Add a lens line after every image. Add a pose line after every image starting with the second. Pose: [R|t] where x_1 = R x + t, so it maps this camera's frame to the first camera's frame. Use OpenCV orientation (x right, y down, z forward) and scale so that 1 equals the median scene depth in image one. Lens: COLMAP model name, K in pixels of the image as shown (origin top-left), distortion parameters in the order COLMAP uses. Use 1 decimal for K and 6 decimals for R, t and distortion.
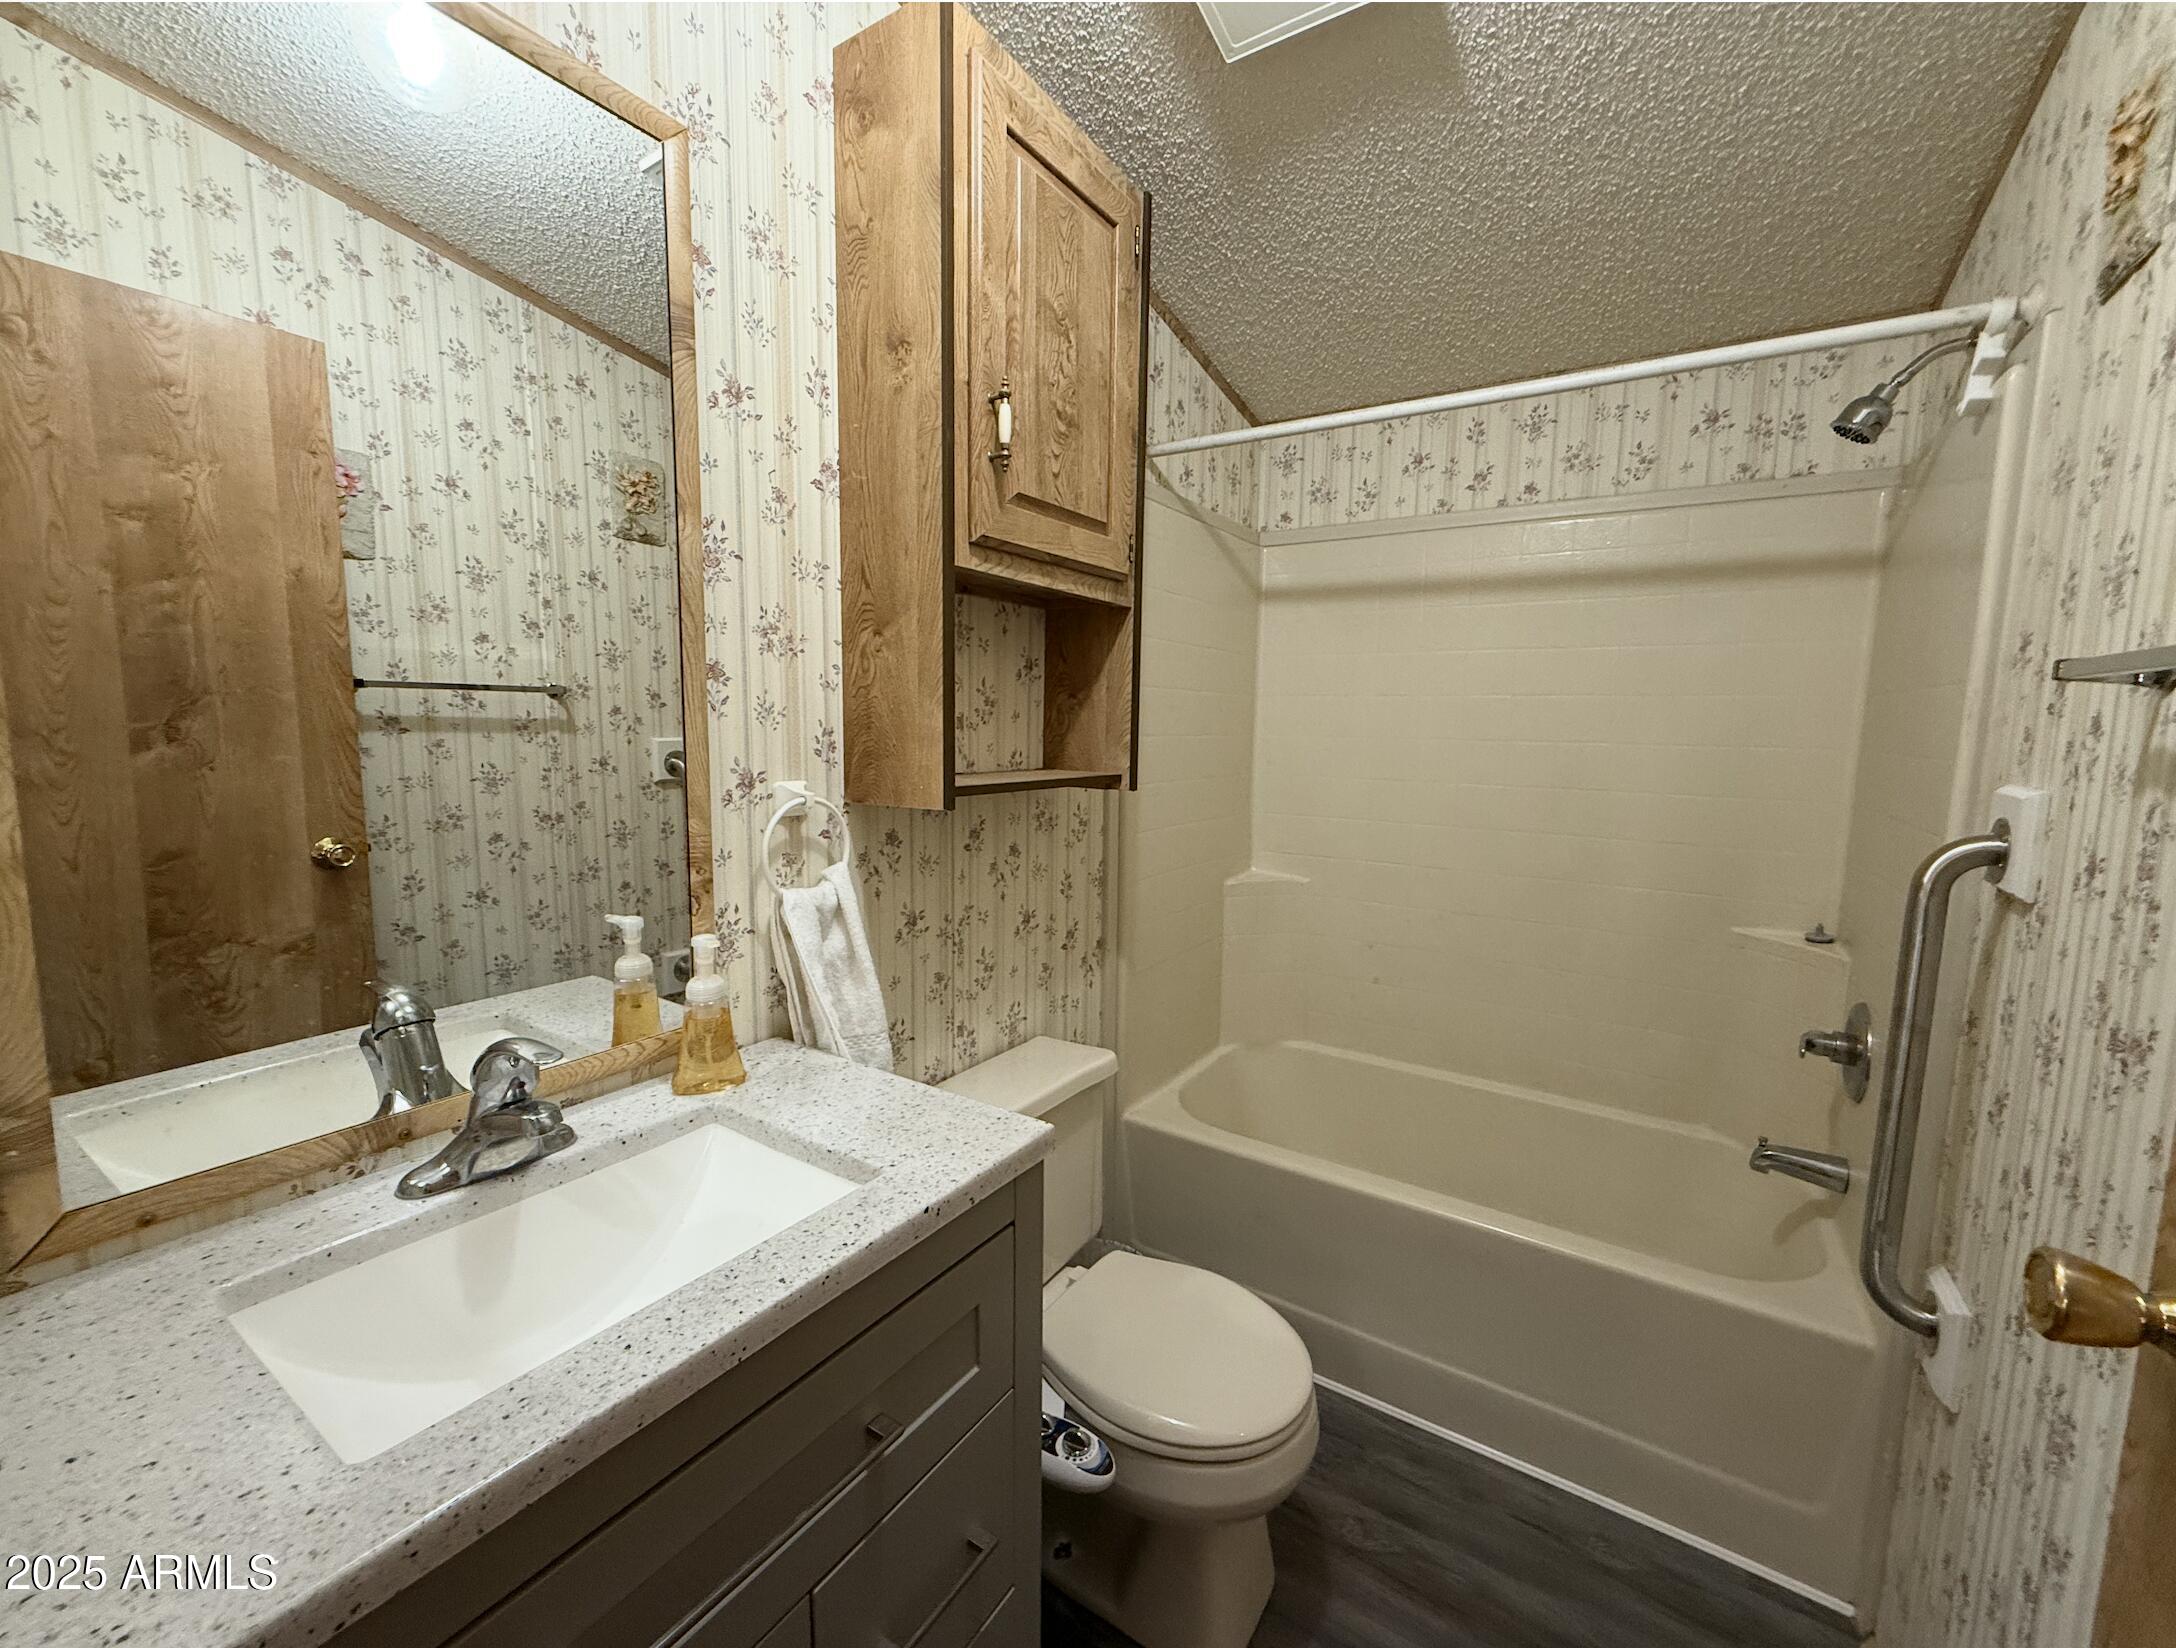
lens RADIAL K [[875.6, 0, 1087.9], [0, 875.6, 823.6], [0, 0, 1]] dist [0.001917, -0.000420]
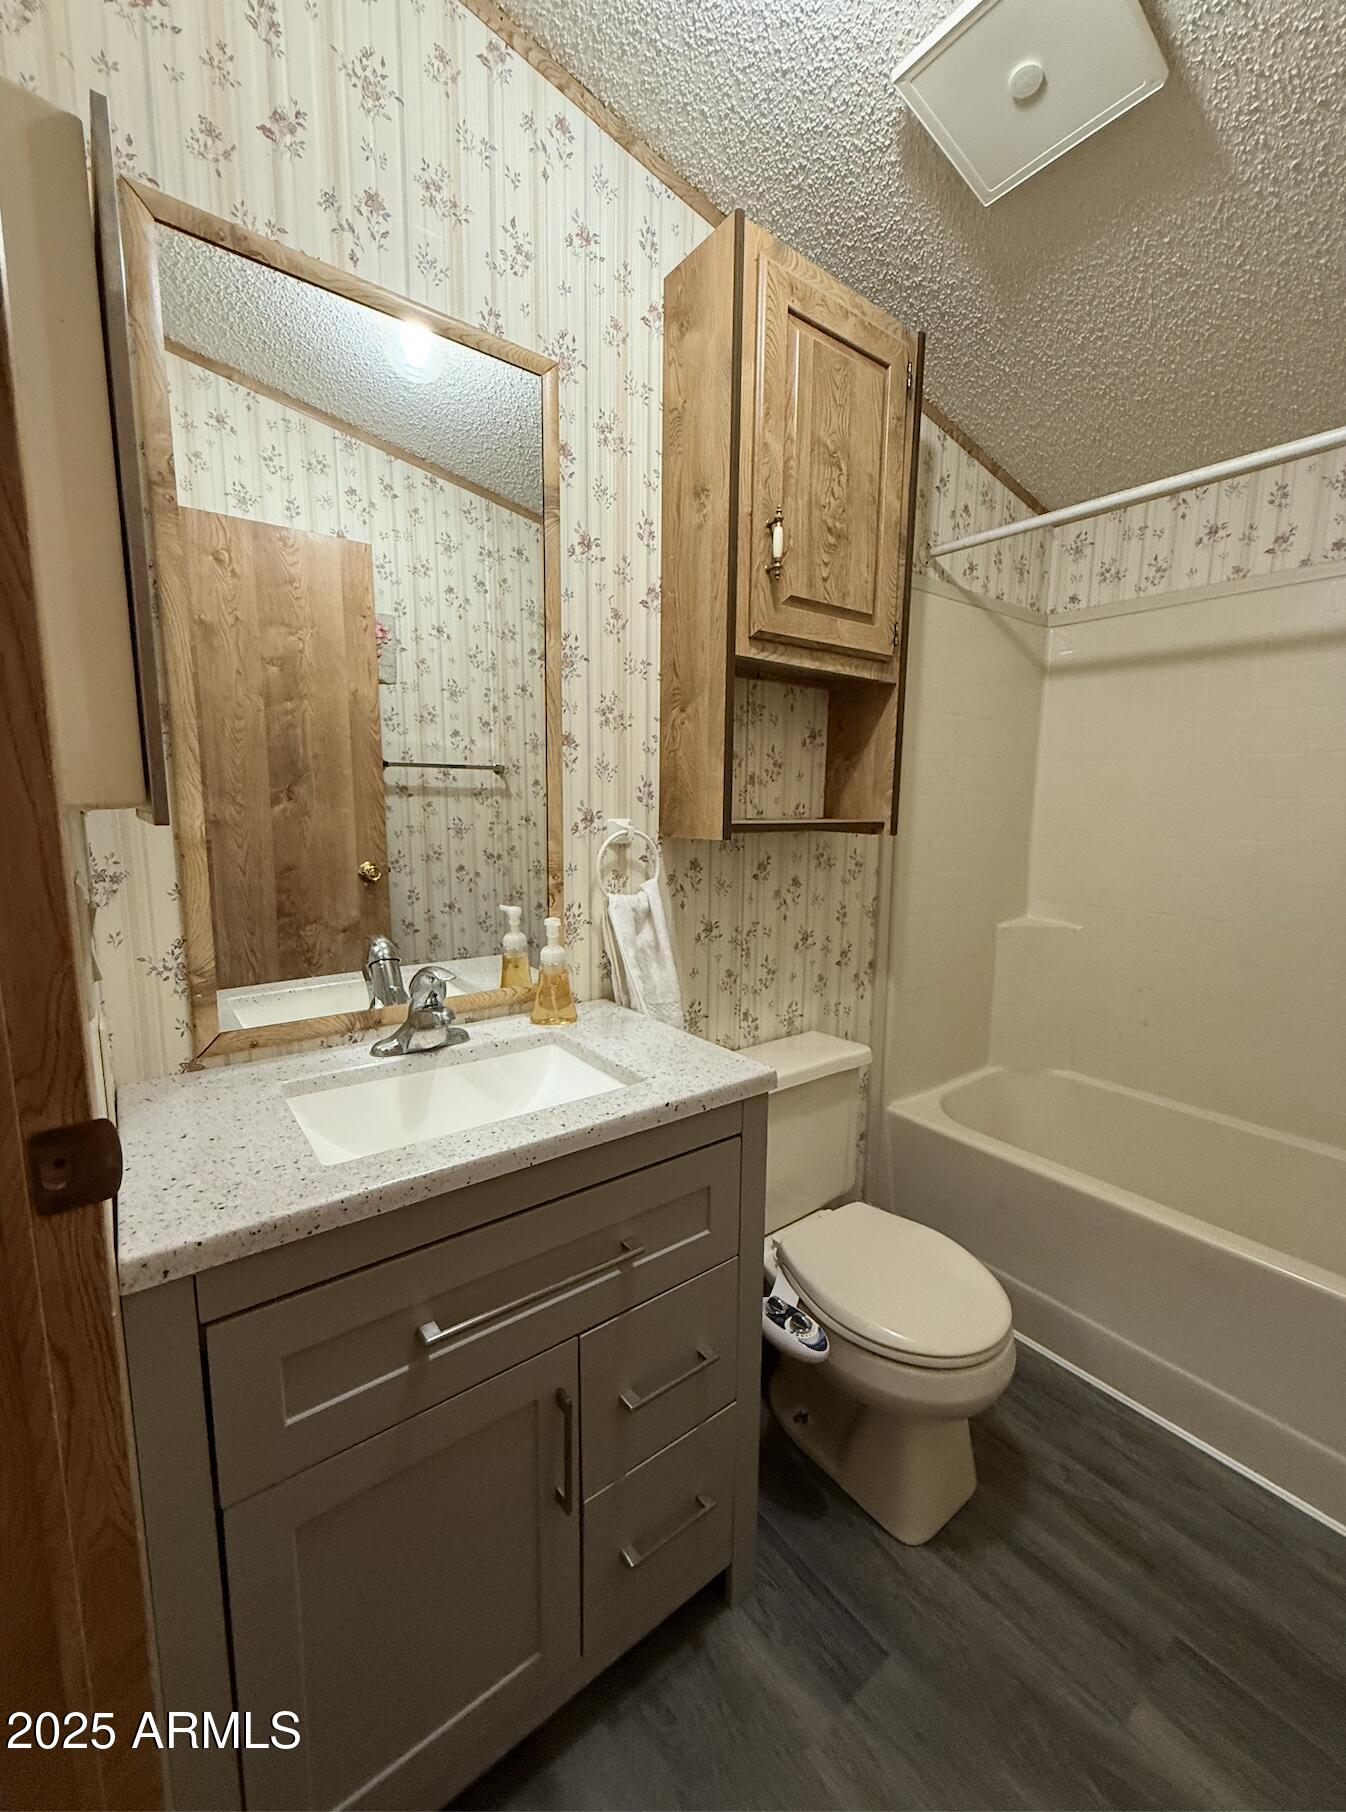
lens RADIAL K [[718.5, 0, 671.5], [0, 718.5, 903.5], [0, 0, 1]] dist [0.001836, -0.000112]
pose [[0.942675, 0.042165, -0.331038, 0.104356], [-0.034280, 0.998973, 0.029626, 0.041394], [0.331947, -0.016580, 0.943152, -0.052616]]
